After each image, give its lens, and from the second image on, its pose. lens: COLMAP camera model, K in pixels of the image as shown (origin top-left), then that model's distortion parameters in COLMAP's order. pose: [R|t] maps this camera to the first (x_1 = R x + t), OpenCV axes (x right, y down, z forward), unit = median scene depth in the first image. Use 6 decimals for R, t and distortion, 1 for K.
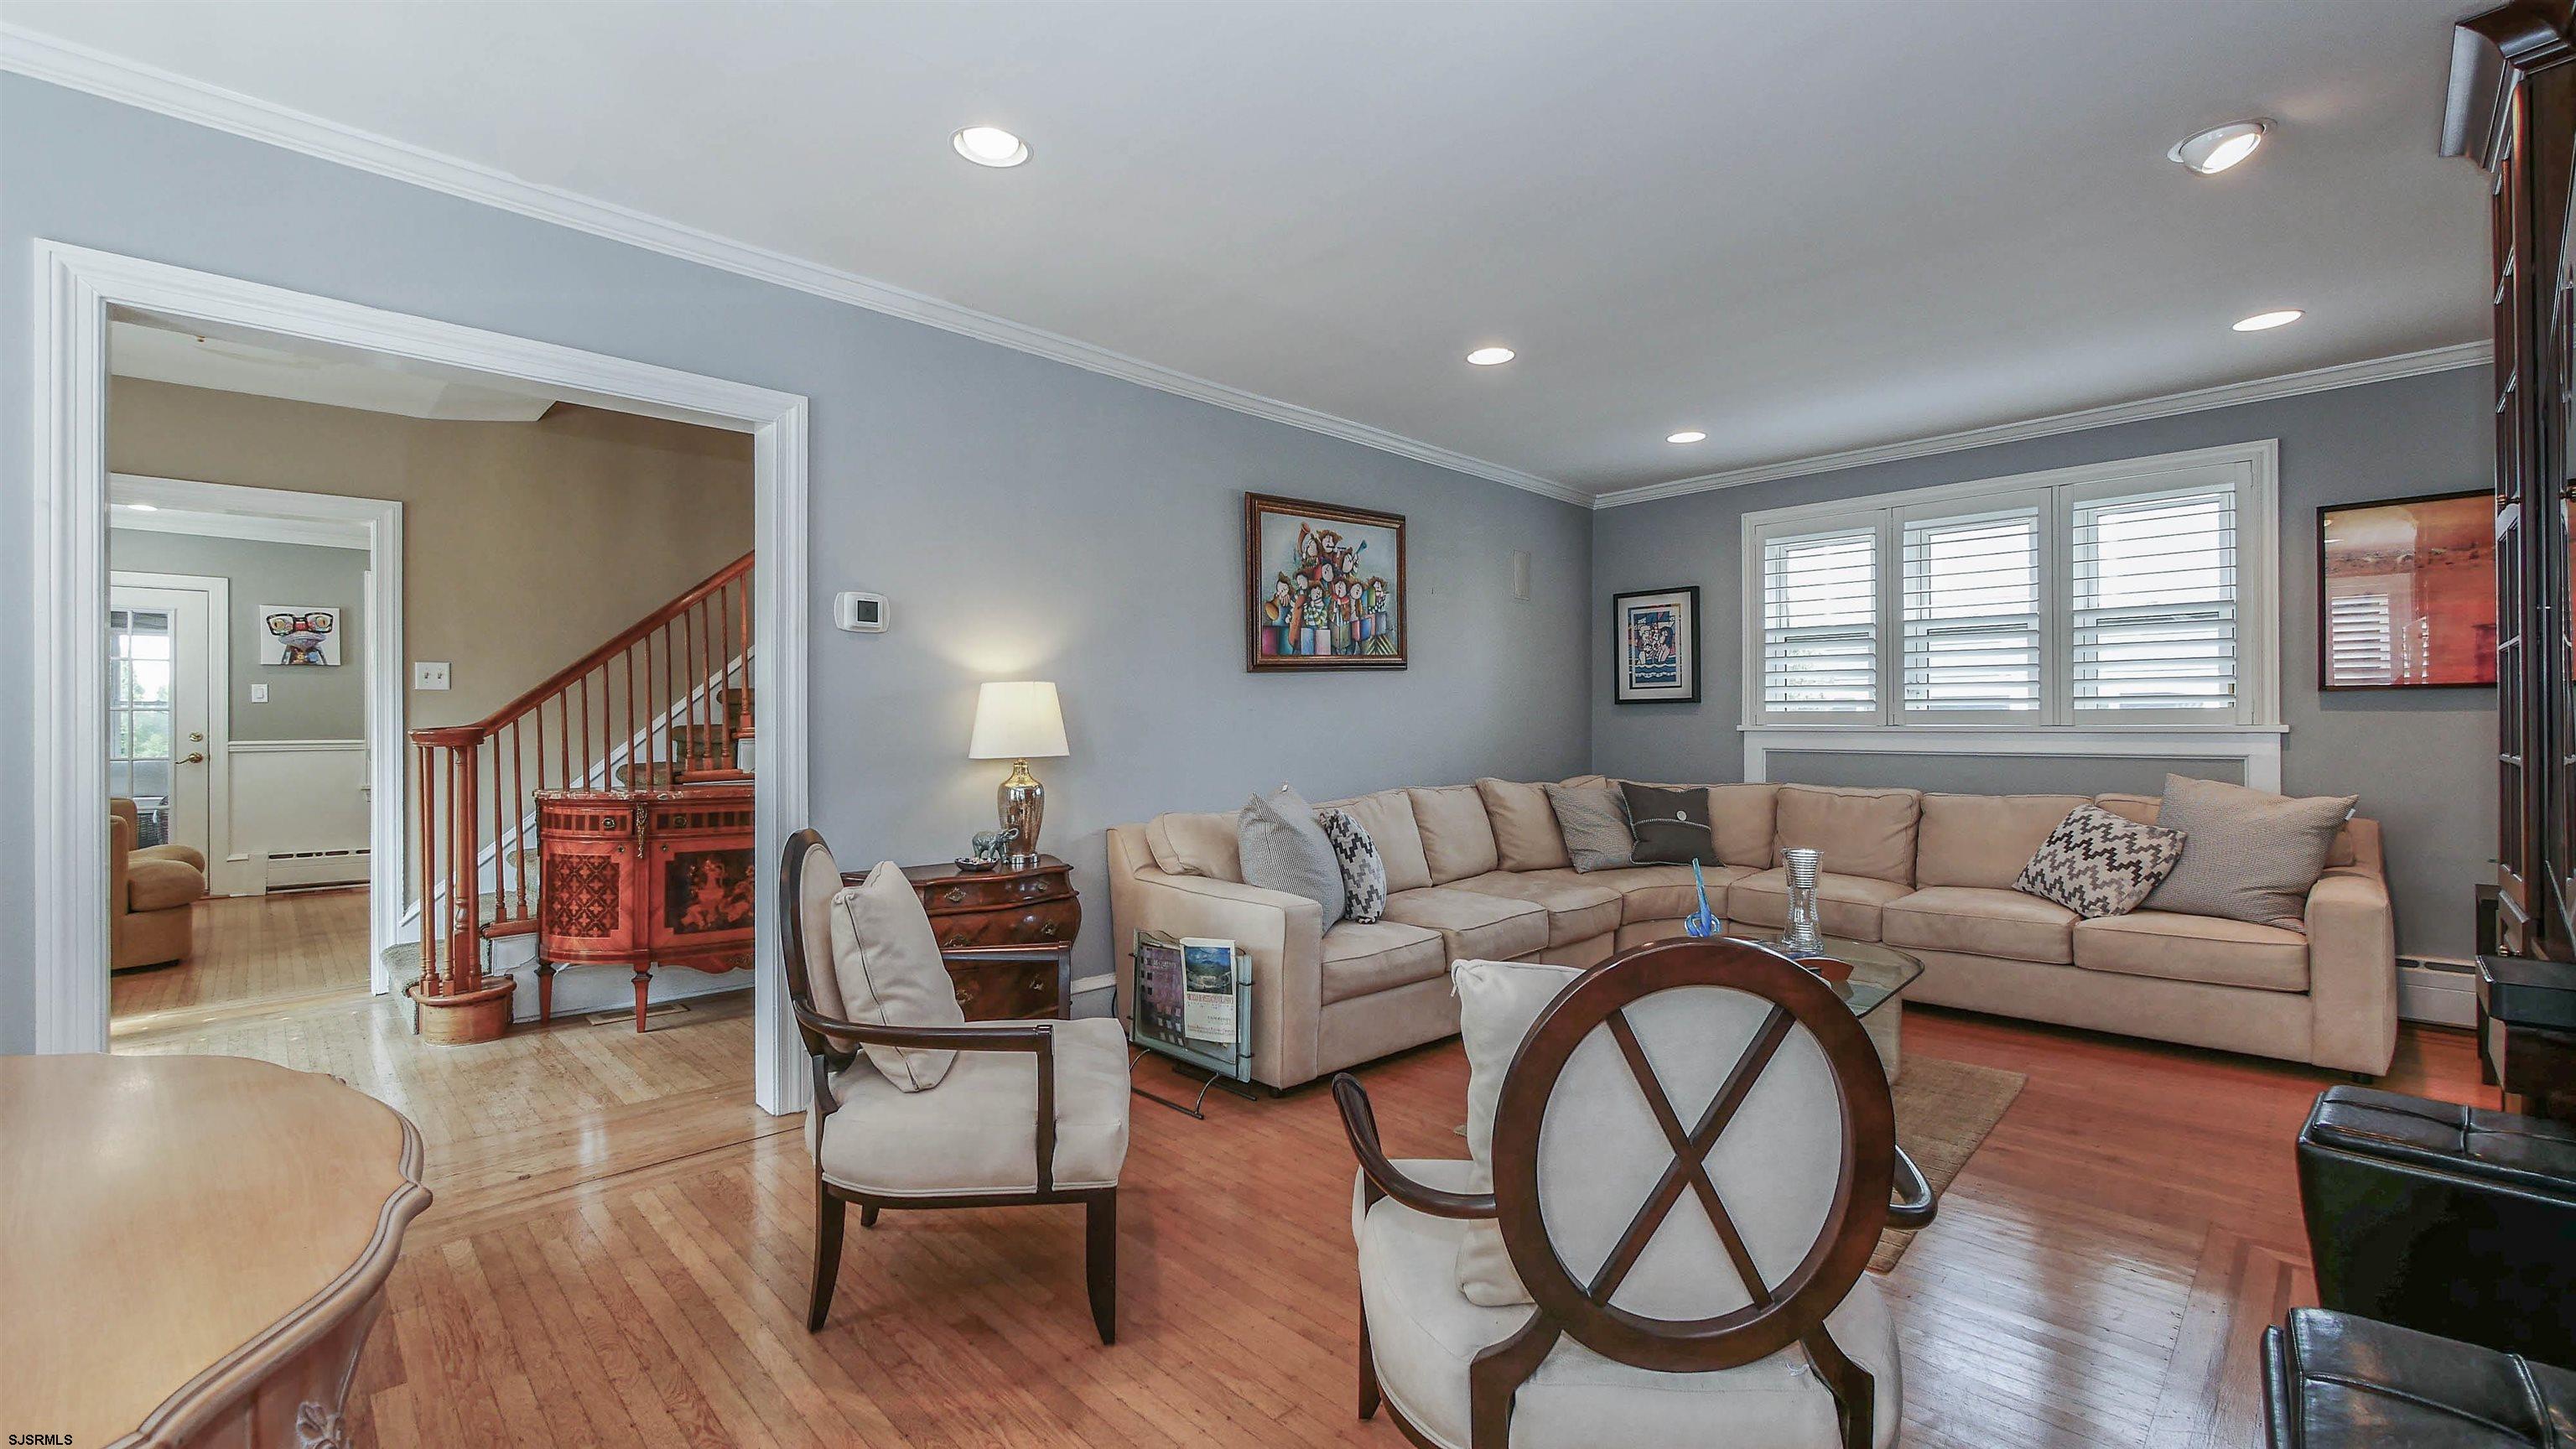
lens RADIAL K [[1073.3, 0, 1288.0], [0, 1073.3, 724.5], [0, 0, 1]] dist [0.001084, 0.000092]
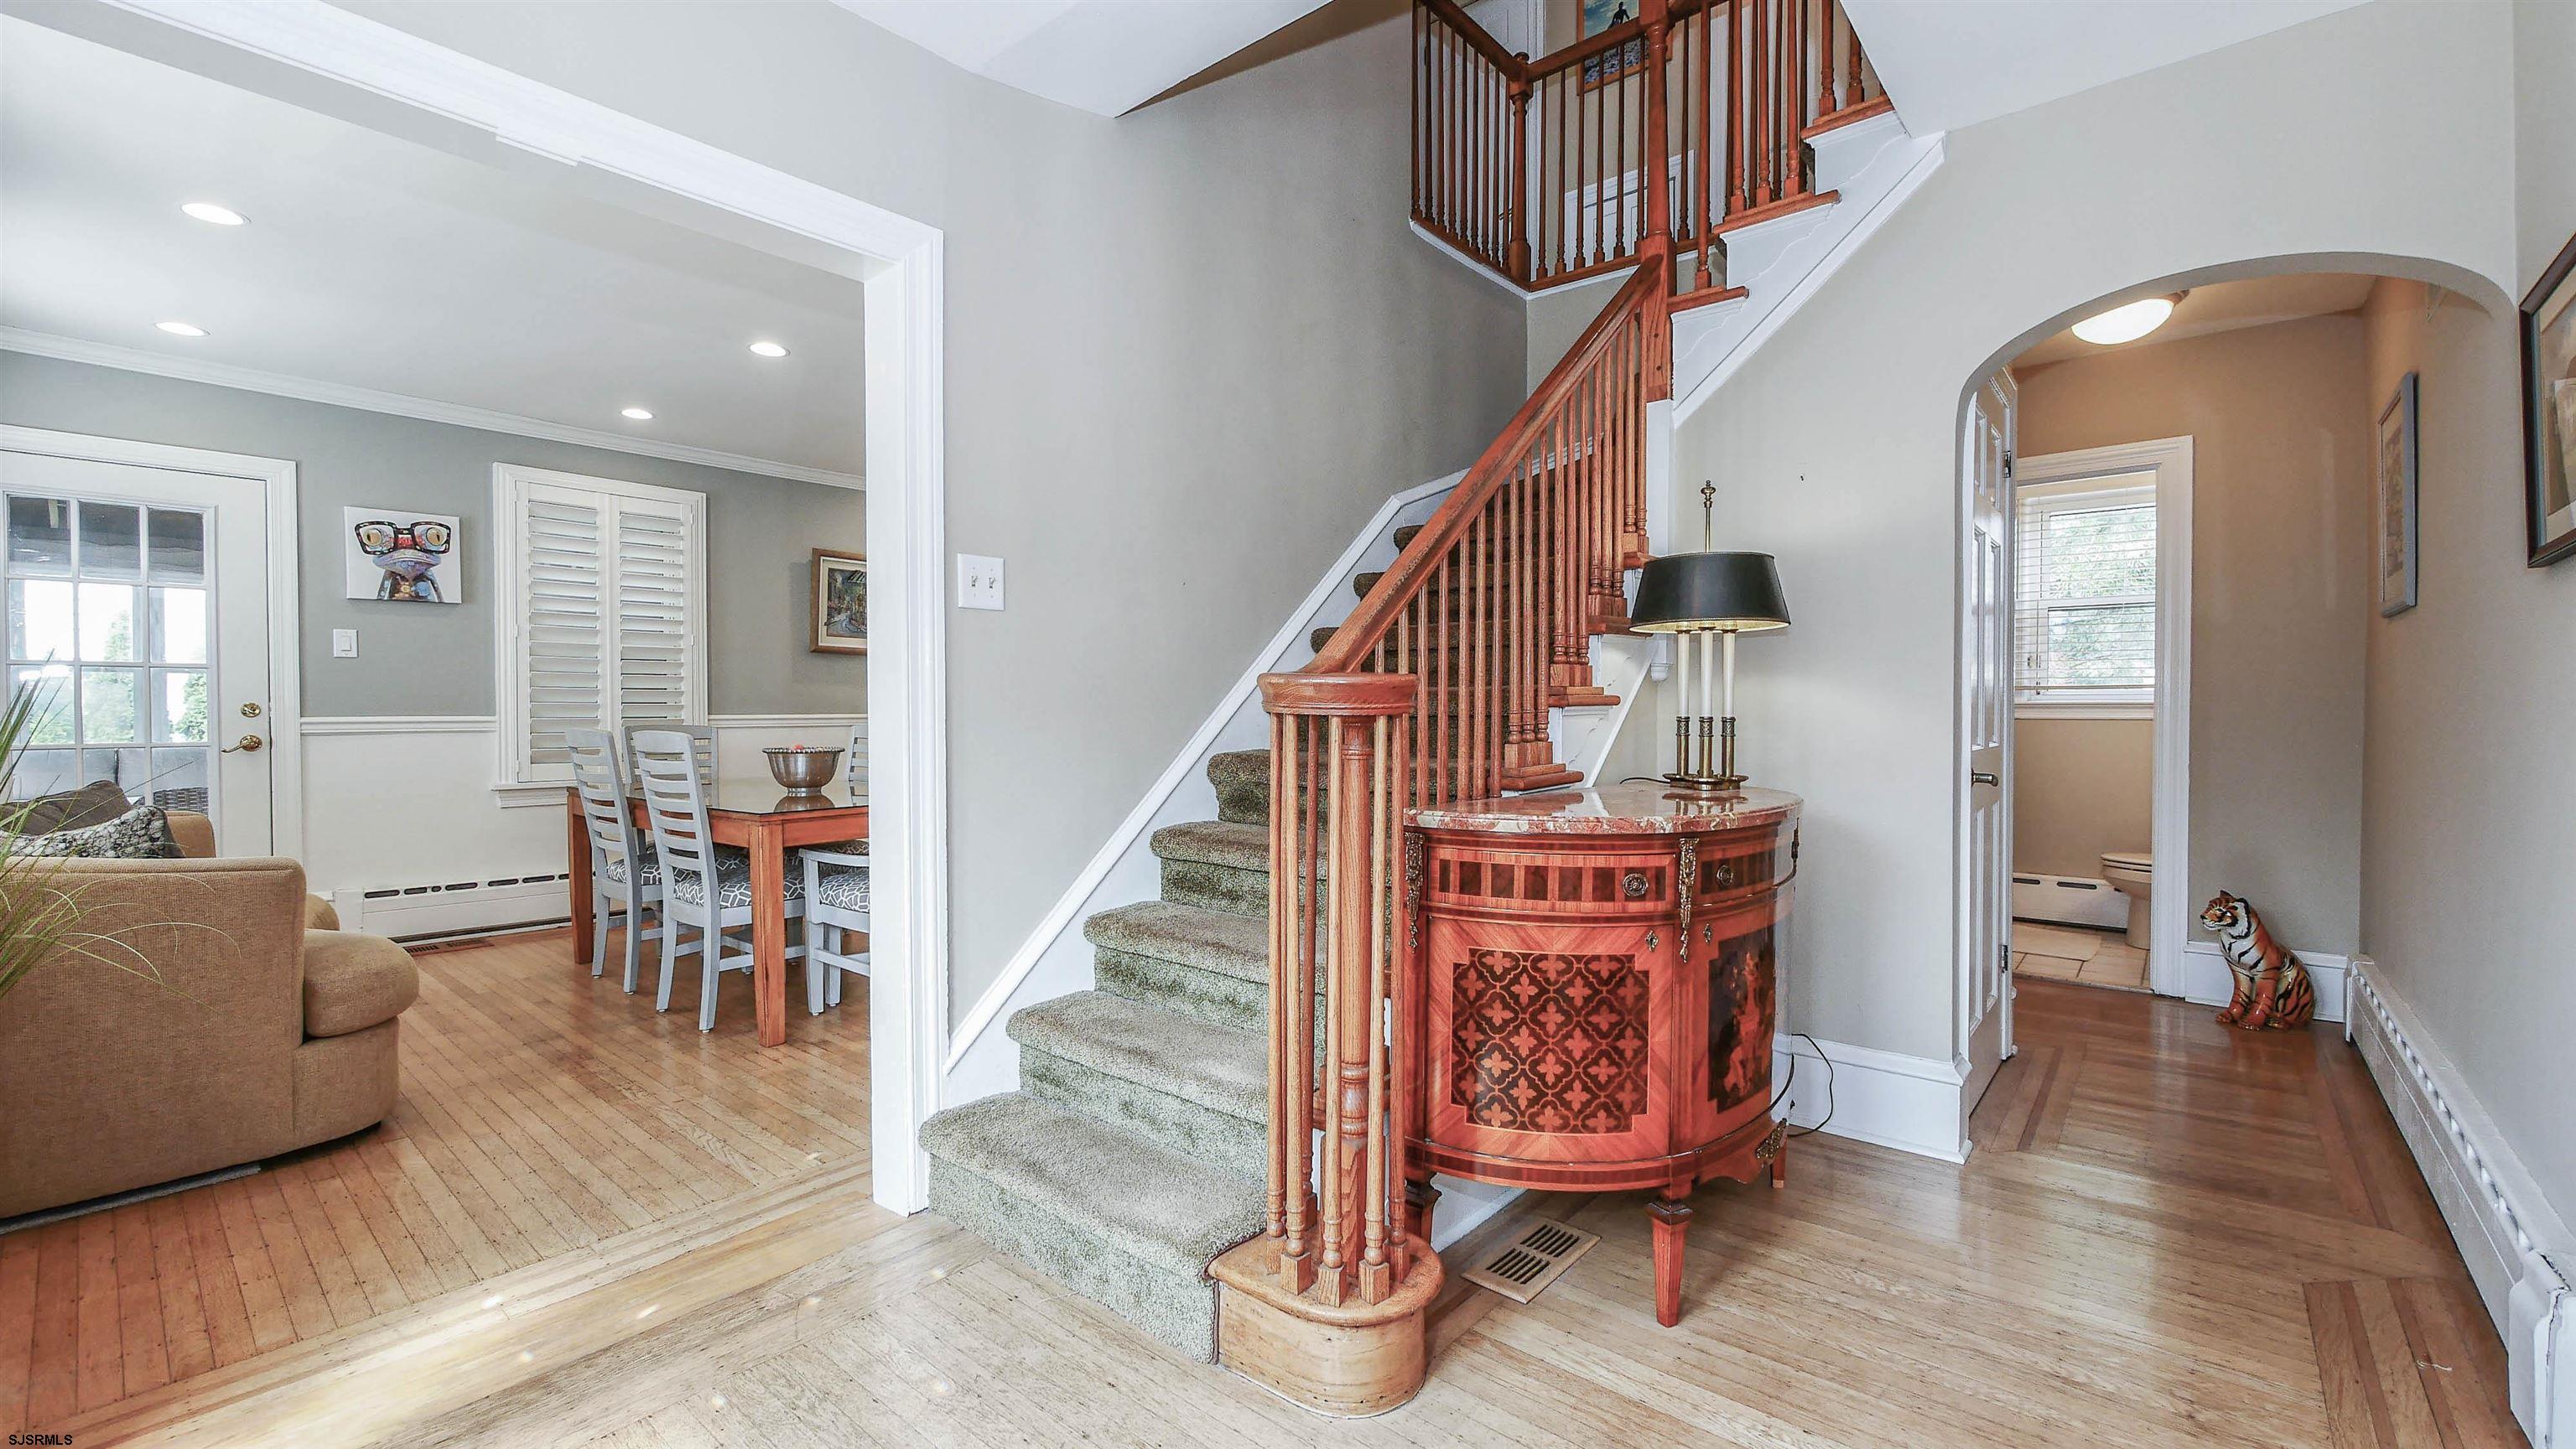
lens RADIAL K [[1063.2, 0, 1288.0], [0, 1063.2, 724.5], [0, 0, 1]] dist [0.000238, 0.000210]
pose [[0.995923, 0.000122, 0.090203, -0.632115], [-0.001508, 0.999882, 0.015291, 0.013340], [-0.090191, -0.015365, 0.995806, 0.435030]]
